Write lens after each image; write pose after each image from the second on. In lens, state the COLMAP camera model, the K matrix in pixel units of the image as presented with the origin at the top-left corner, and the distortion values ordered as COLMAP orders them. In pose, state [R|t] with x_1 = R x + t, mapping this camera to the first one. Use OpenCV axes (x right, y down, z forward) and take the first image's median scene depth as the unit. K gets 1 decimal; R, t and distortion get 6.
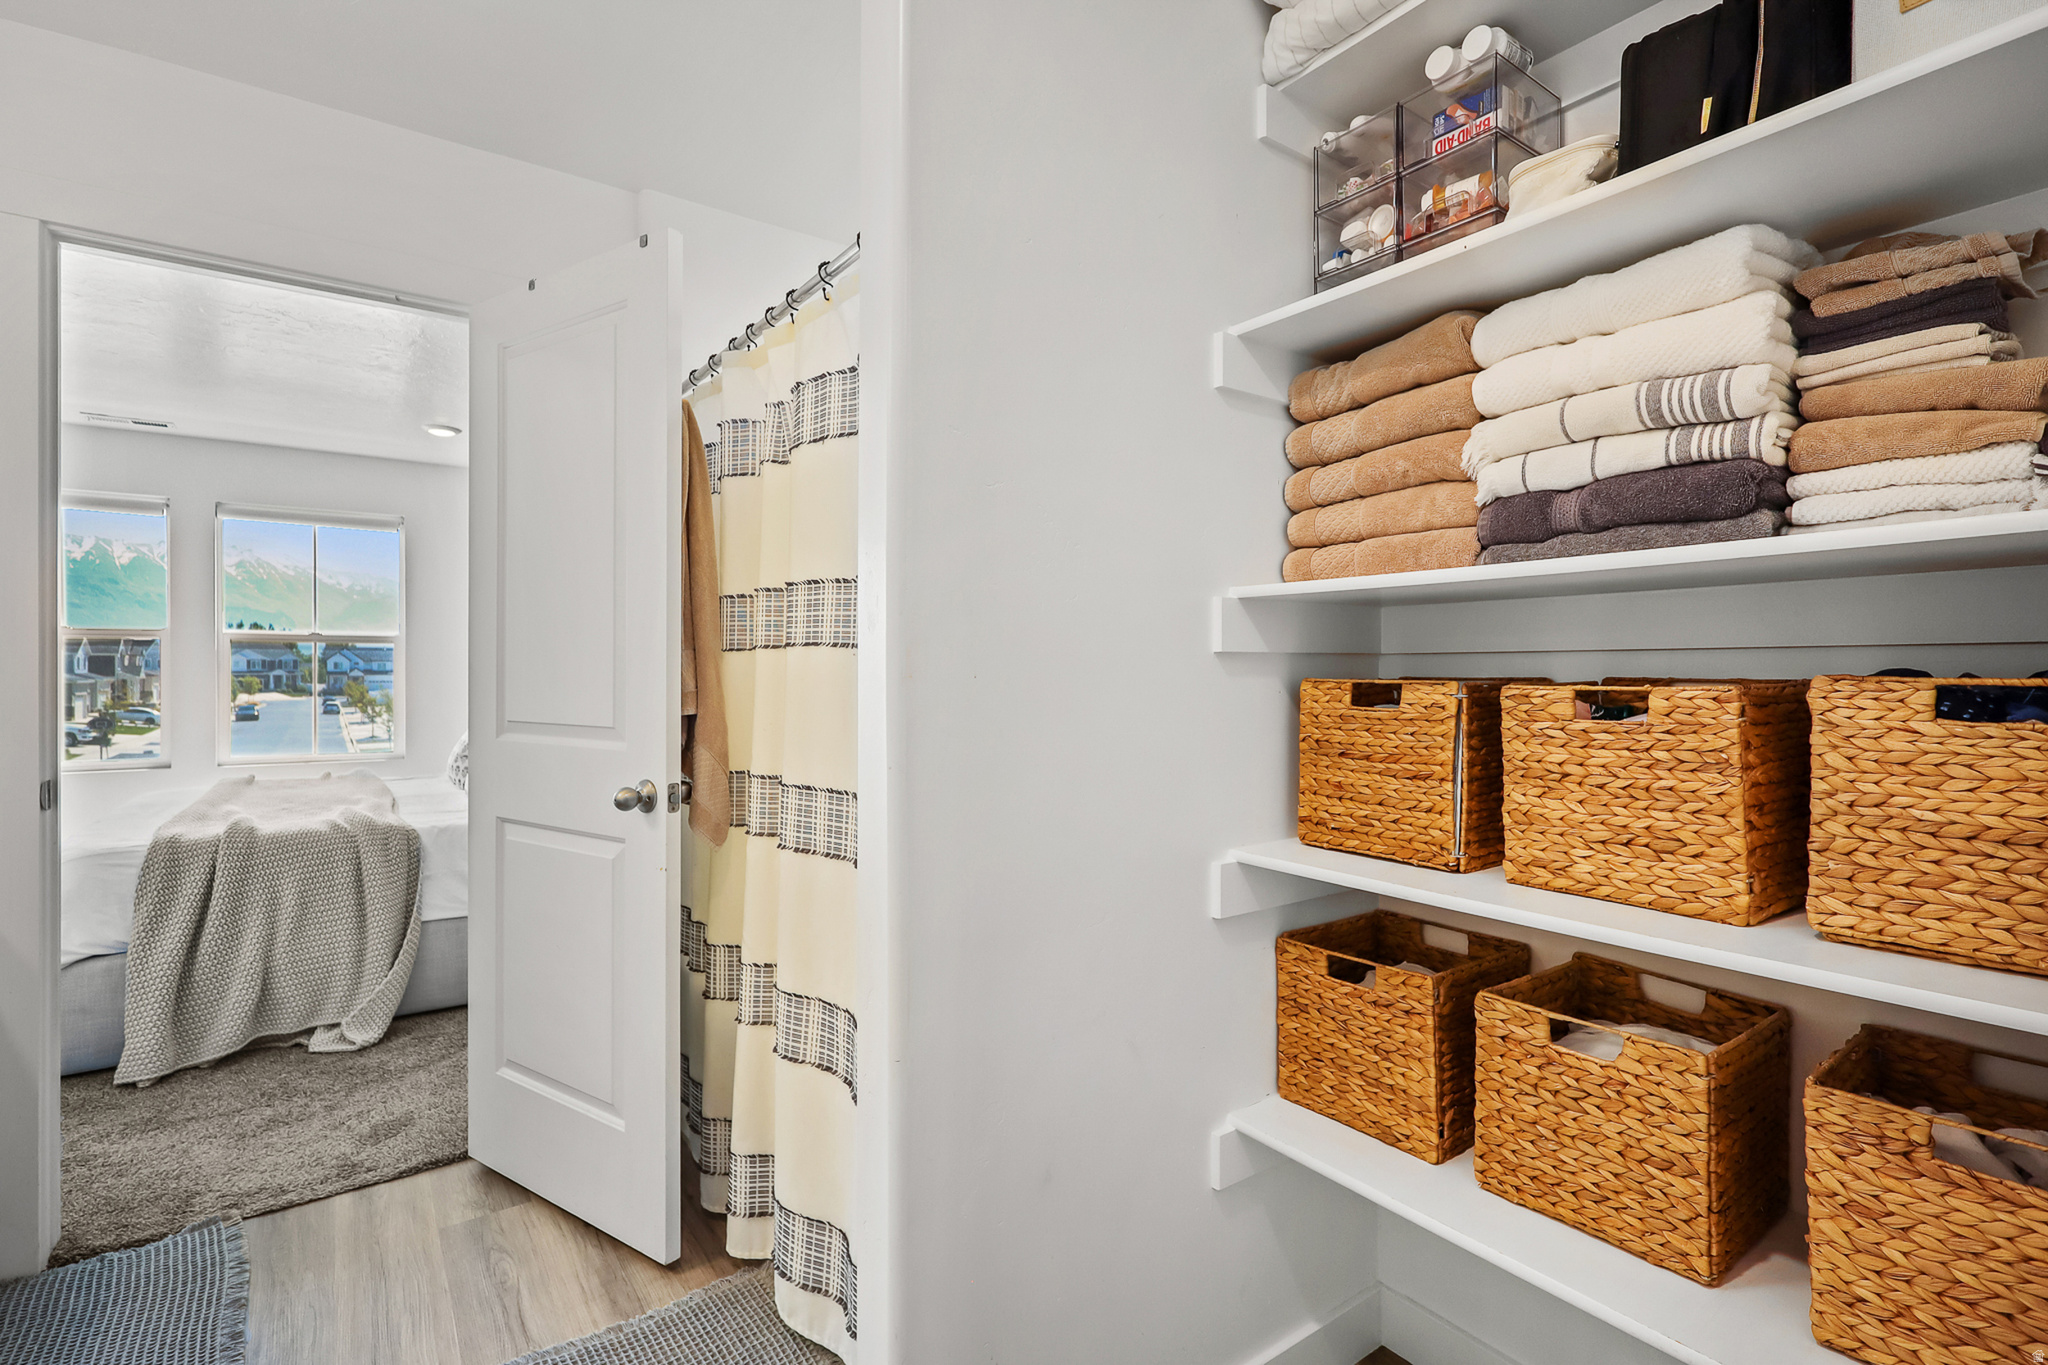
lens RADIAL K [[949.3, 0, 1027.3], [0, 949.3, 672.6], [0, 0, 1]] dist [-0.000548, 0.000226]
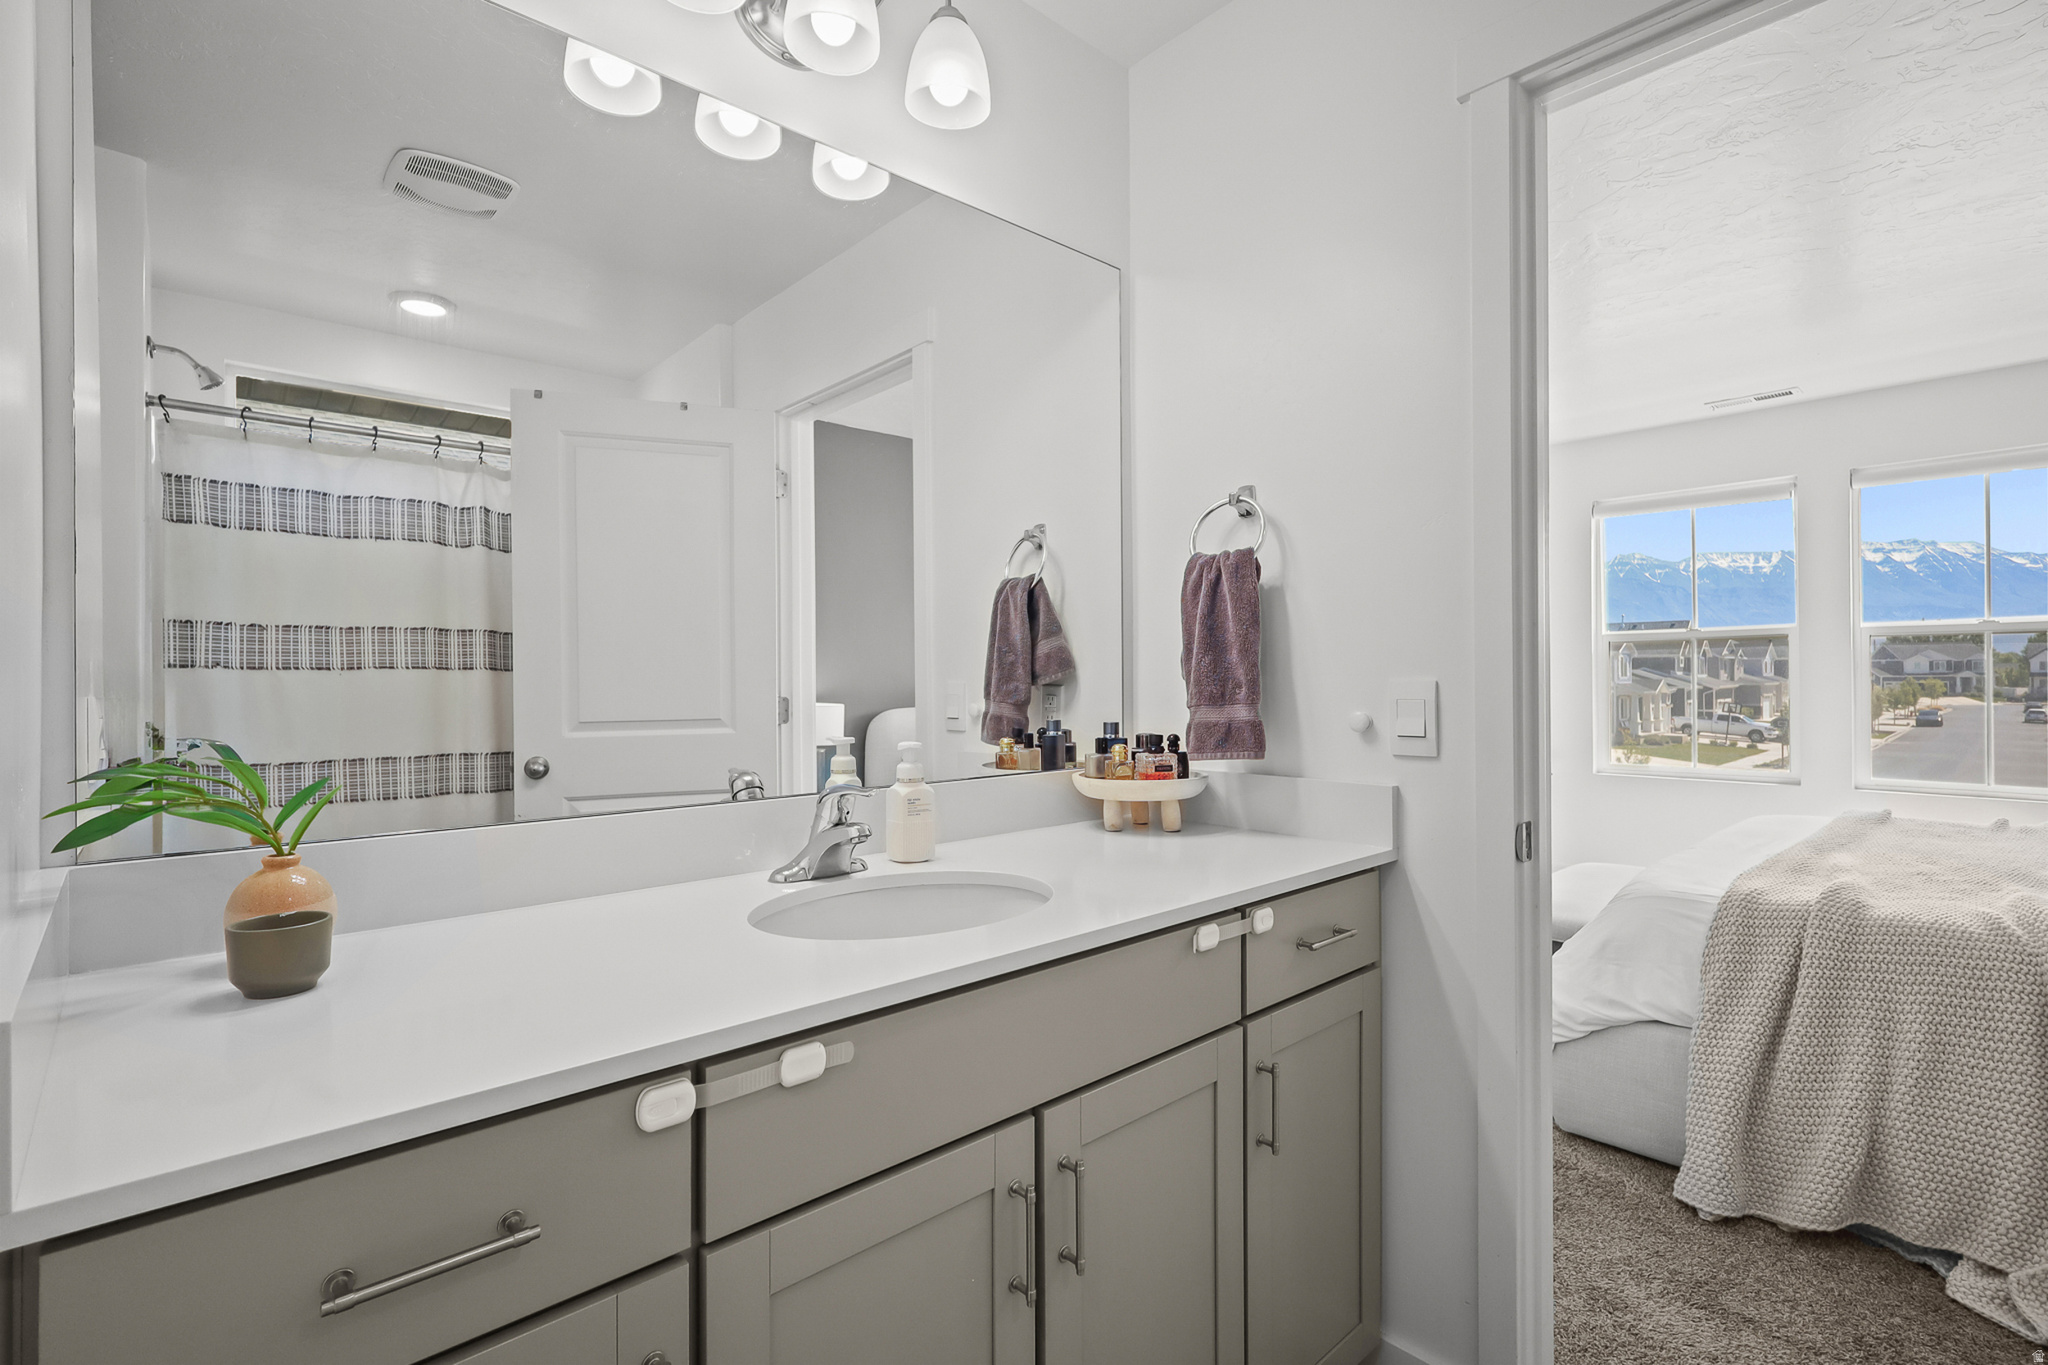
lens RADIAL K [[942.0, 0, 1024.0], [0, 942.0, 682.5], [0, 0, 1]] dist [-0.001297, -0.000383]
pose [[0.114496, 0.000421, -0.993424, -0.219387], [0.007424, 0.999972, 0.001279, -0.000127], [0.993396, -0.007522, 0.114489, 0.336951]]
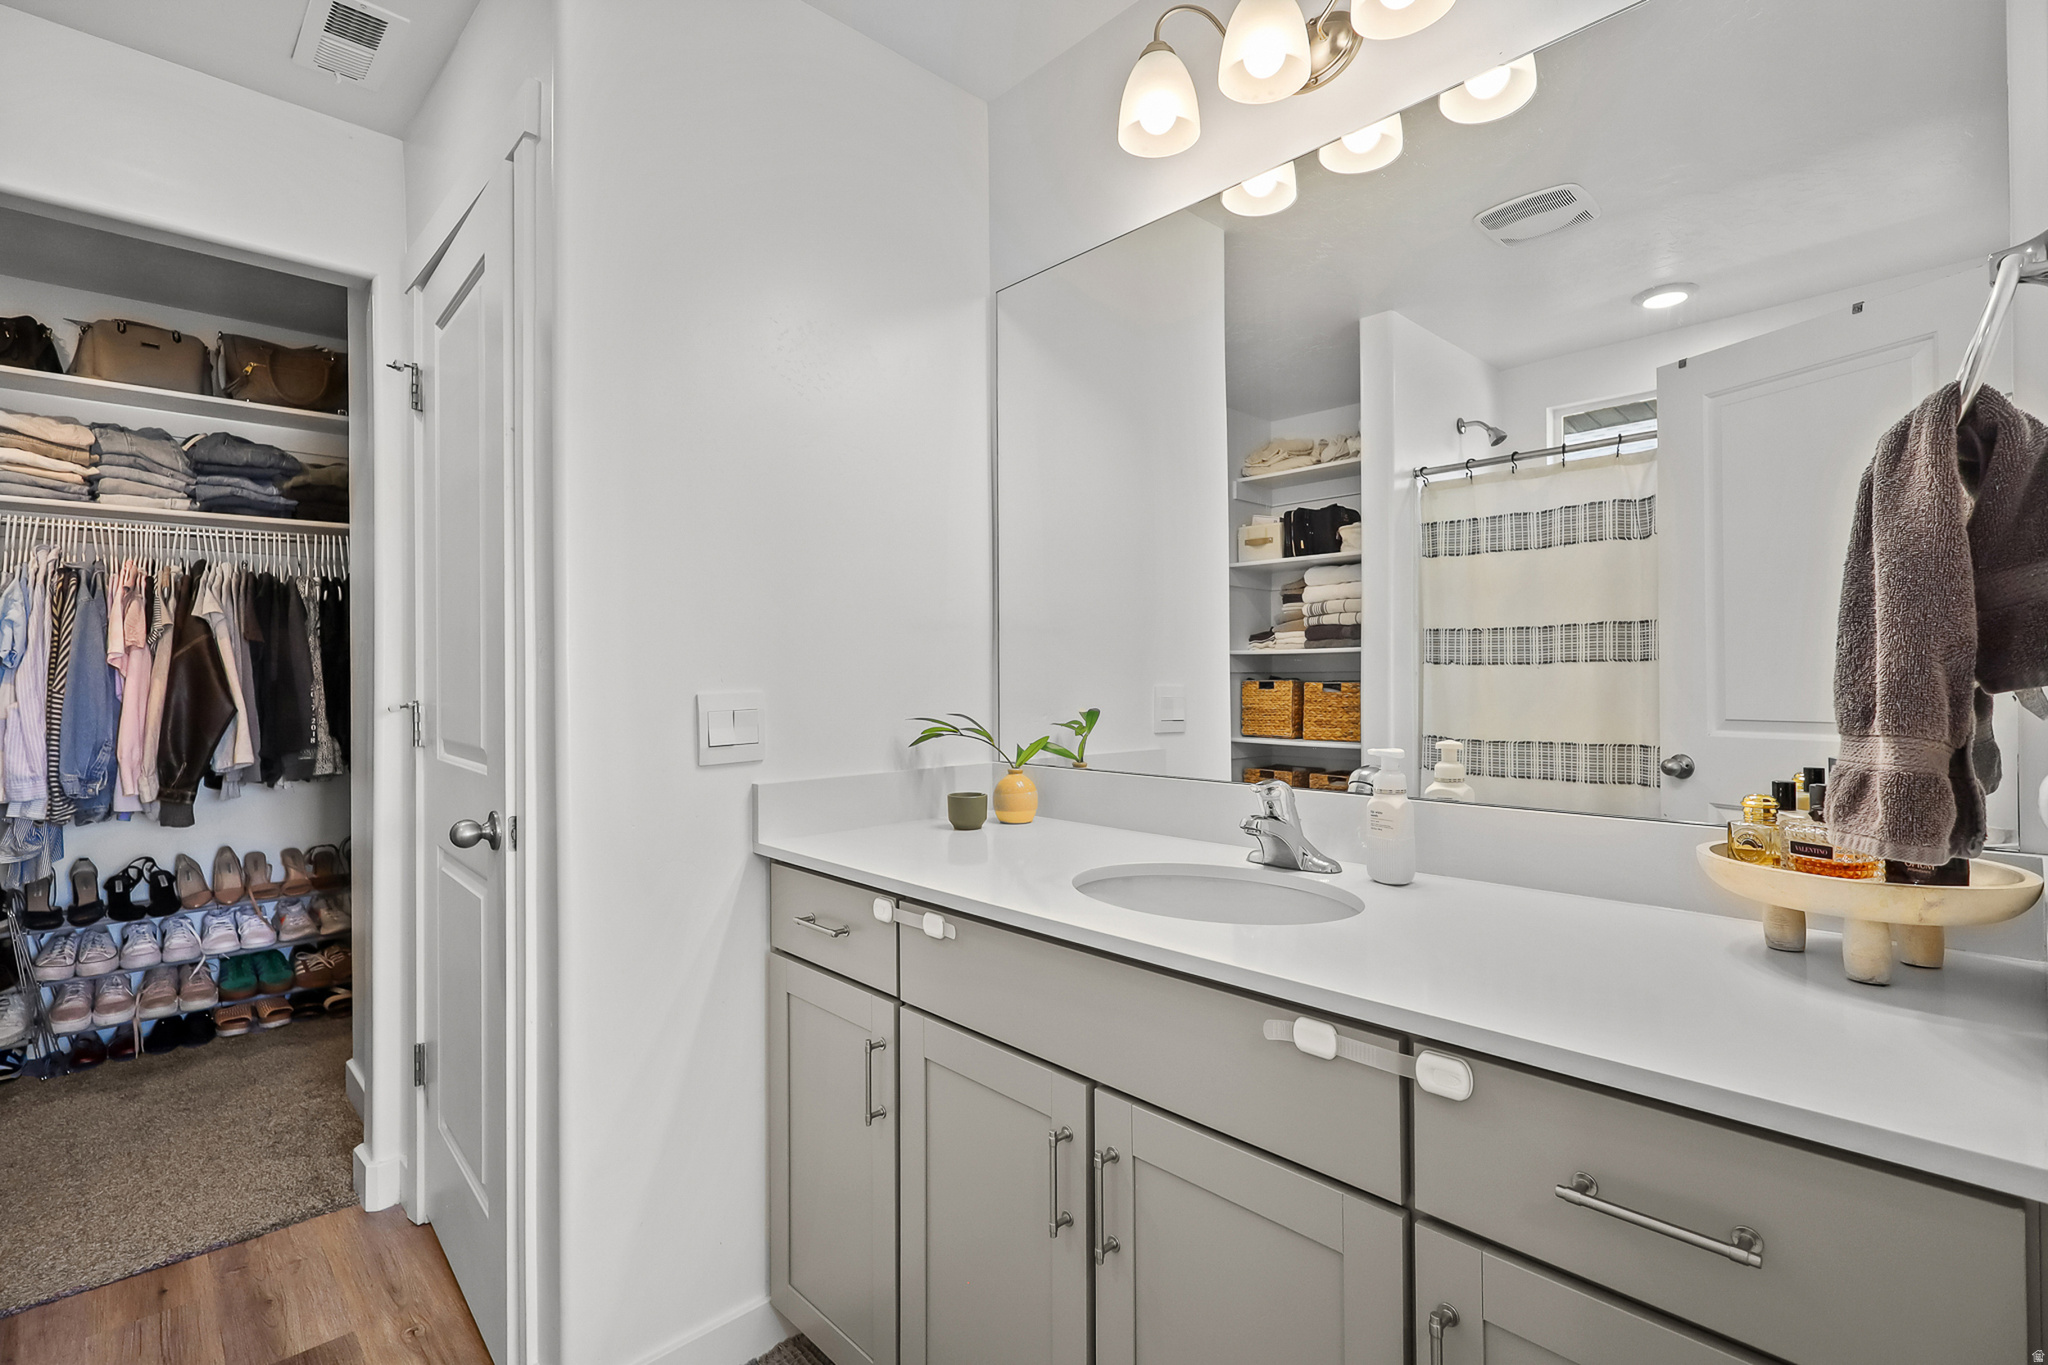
lens RADIAL K [[949.3, 0, 1027.3], [0, 949.3, 672.6], [0, 0, 1]] dist [-0.000548, 0.000226]
pose [[-0.991837, 0.008507, -0.127228, -0.423300], [0.009702, 0.999914, -0.008776, -0.001824], [0.127142, -0.009939, -0.991835, 0.649271]]
